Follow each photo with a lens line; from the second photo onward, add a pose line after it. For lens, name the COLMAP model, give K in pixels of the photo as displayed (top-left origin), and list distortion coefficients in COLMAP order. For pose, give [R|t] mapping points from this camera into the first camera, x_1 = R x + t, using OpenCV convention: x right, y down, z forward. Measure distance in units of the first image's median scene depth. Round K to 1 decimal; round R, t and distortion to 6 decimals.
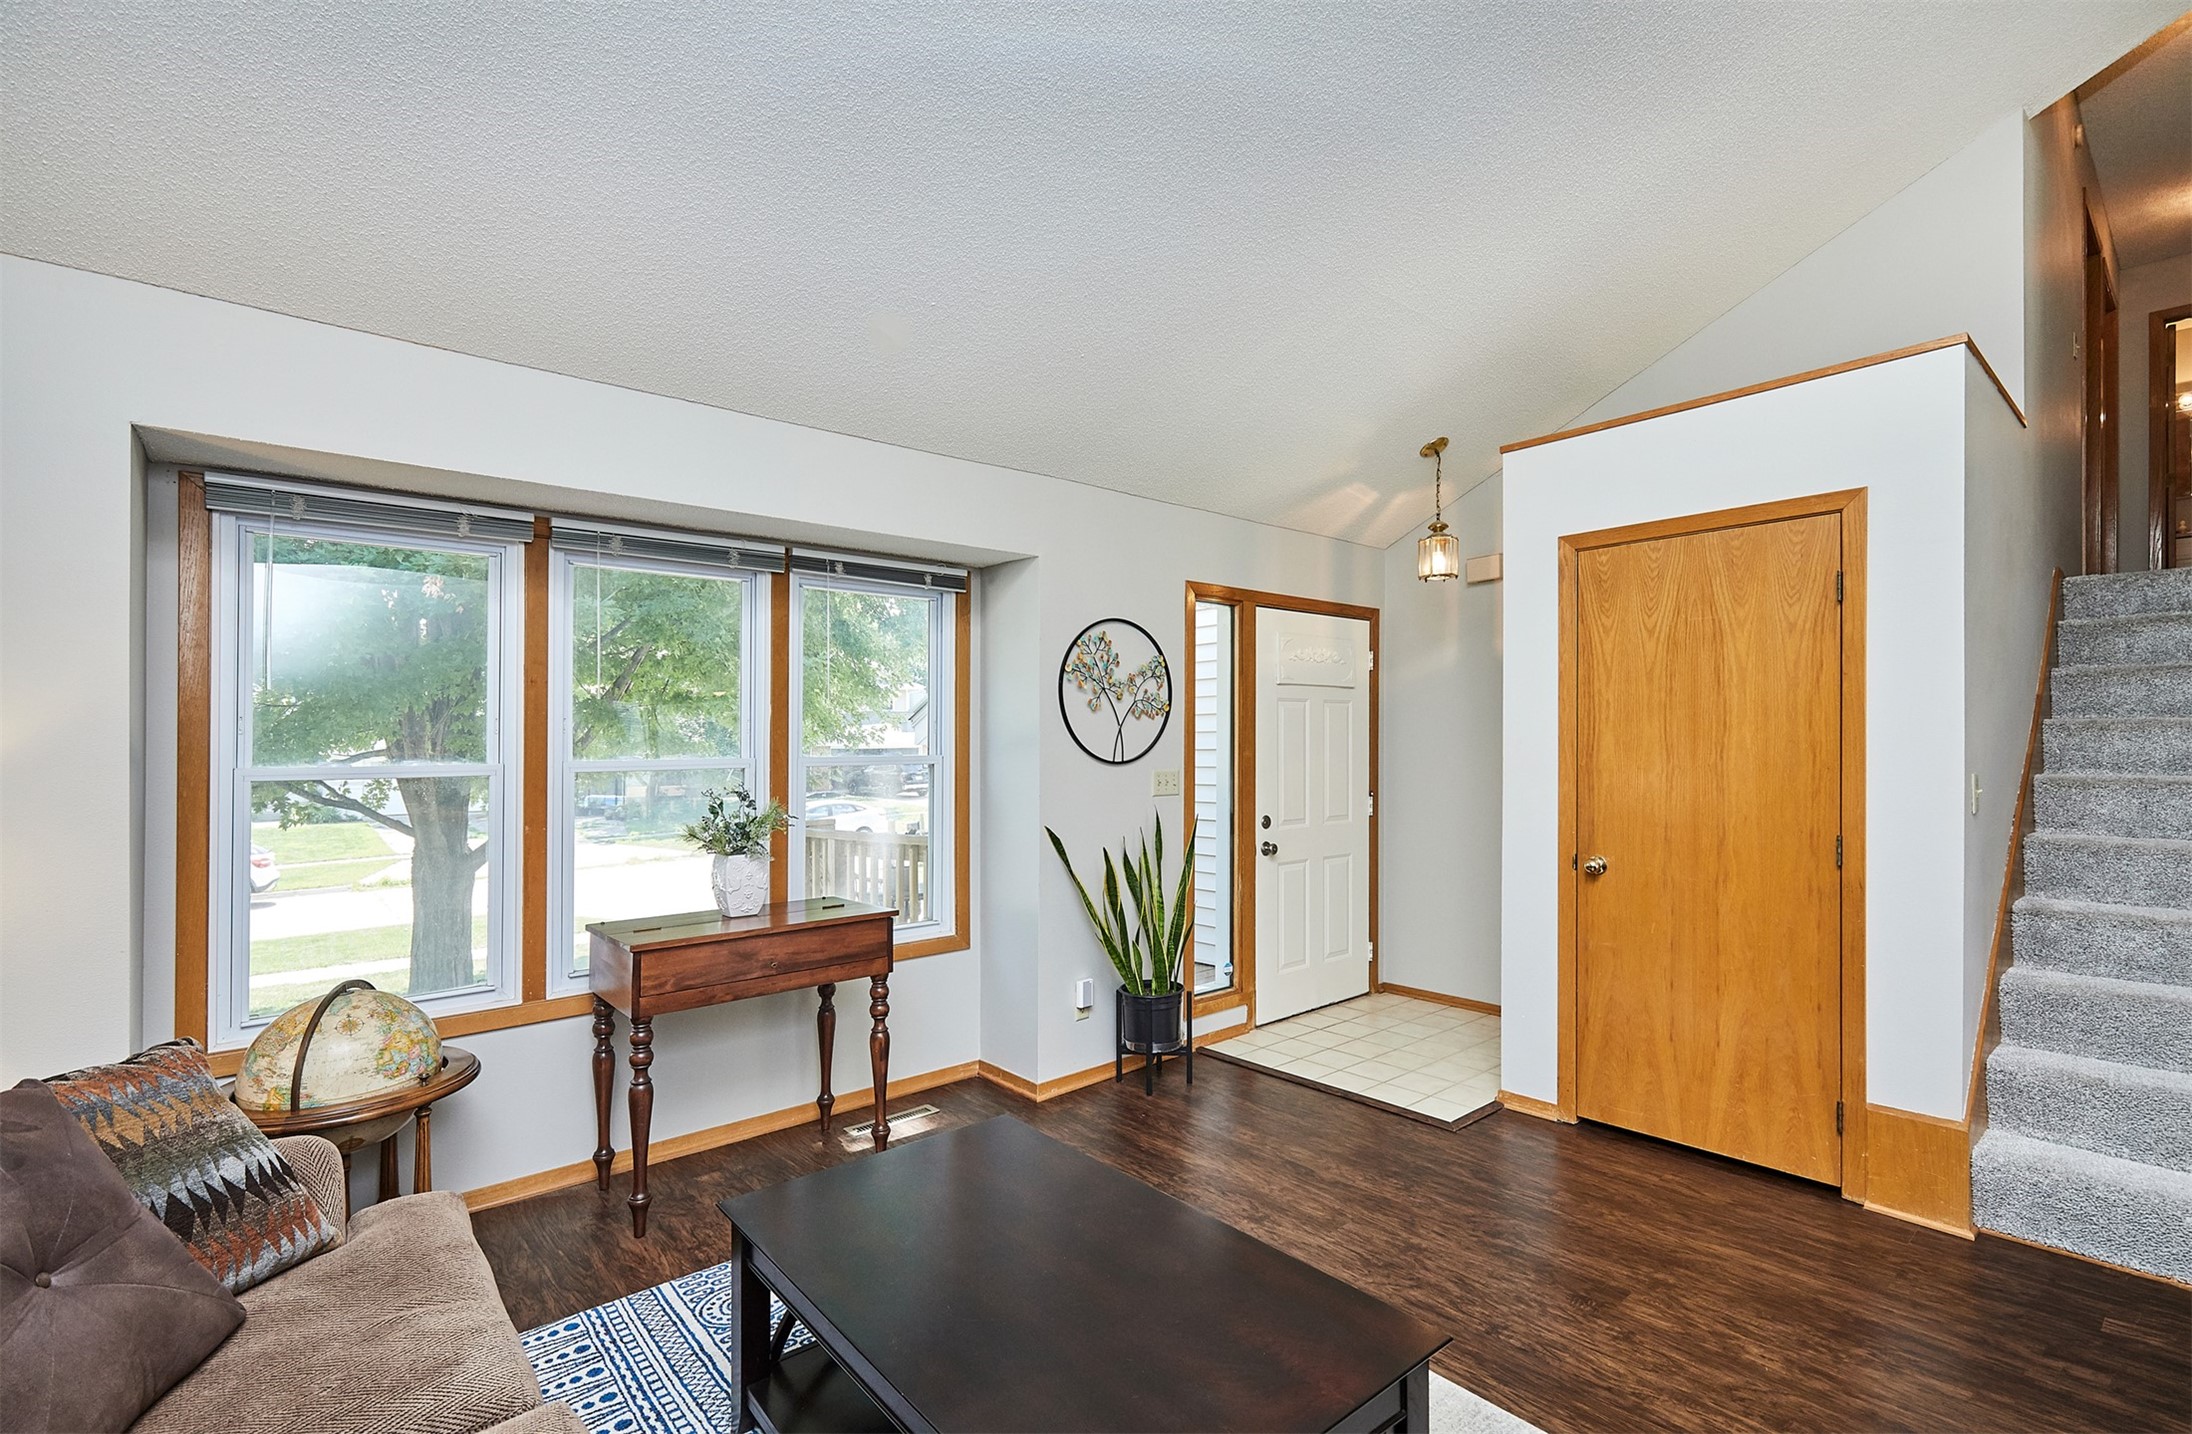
lens RADIAL K [[991.0, 0, 1108.3], [0, 991.0, 683.6], [0, 0, 1]] dist [-0.000449, -0.000017]
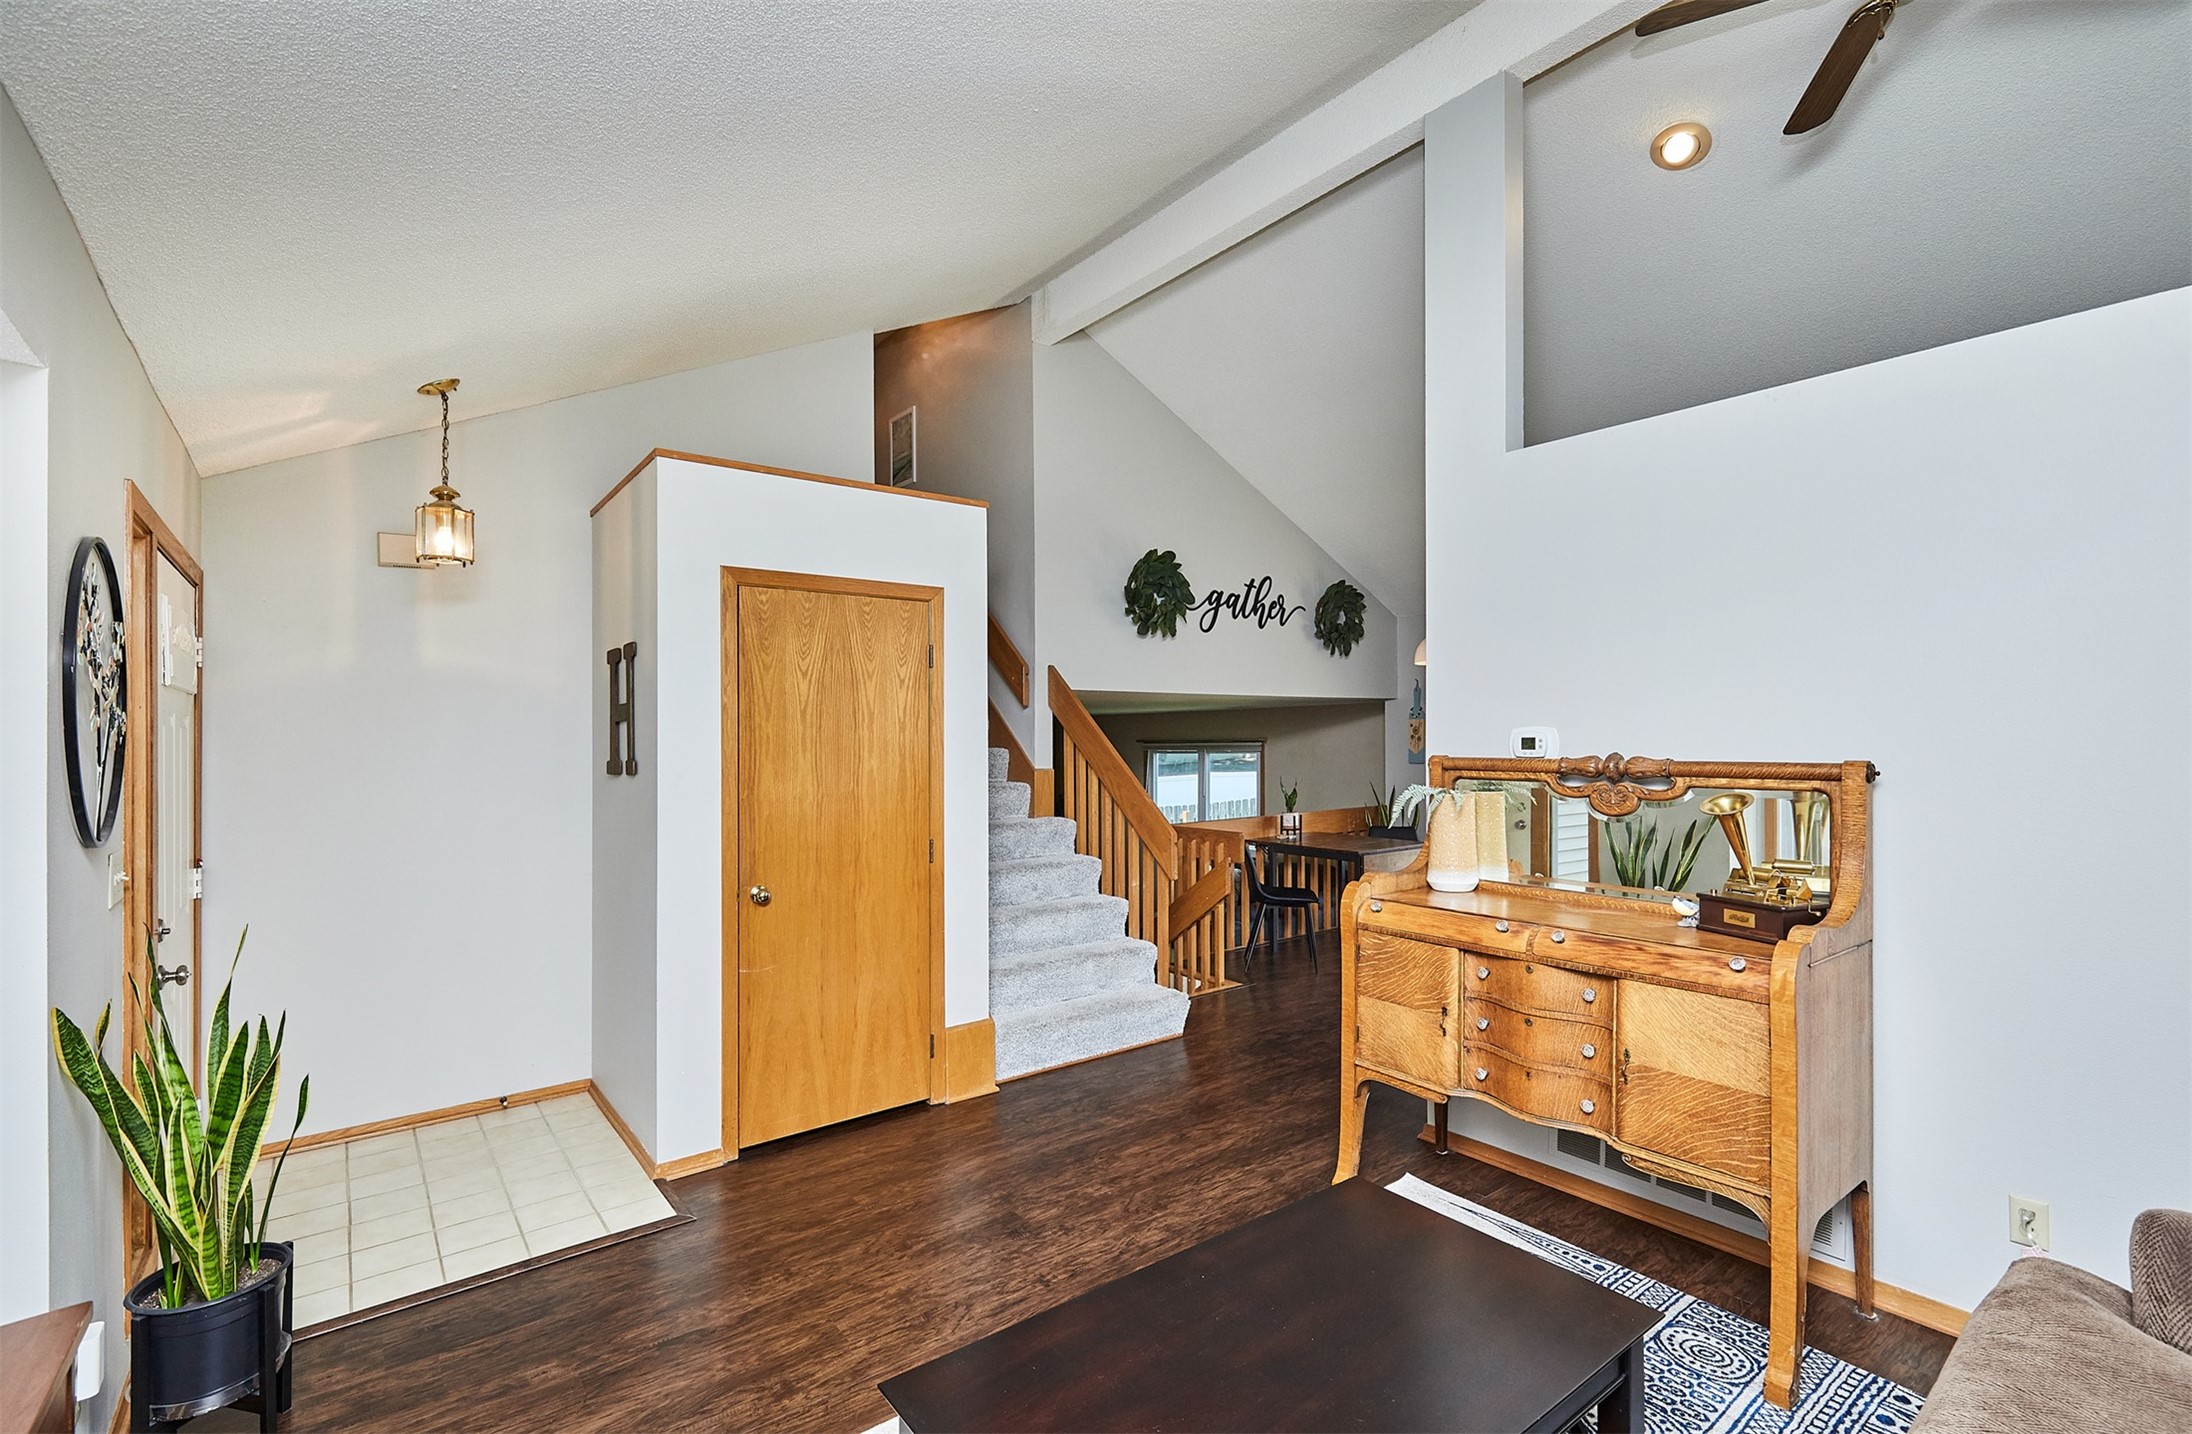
lens RADIAL K [[991.0, 0, 1130.6], [0, 991.0, 714.9], [0, 0, 1]] dist [-0.000449, -0.000017]
pose [[0.026841, 0.034430, 0.999047, -0.557060], [-0.047846, 0.998306, -0.033119, 0.012959], [-0.998494, -0.046911, 0.028443, 0.625533]]
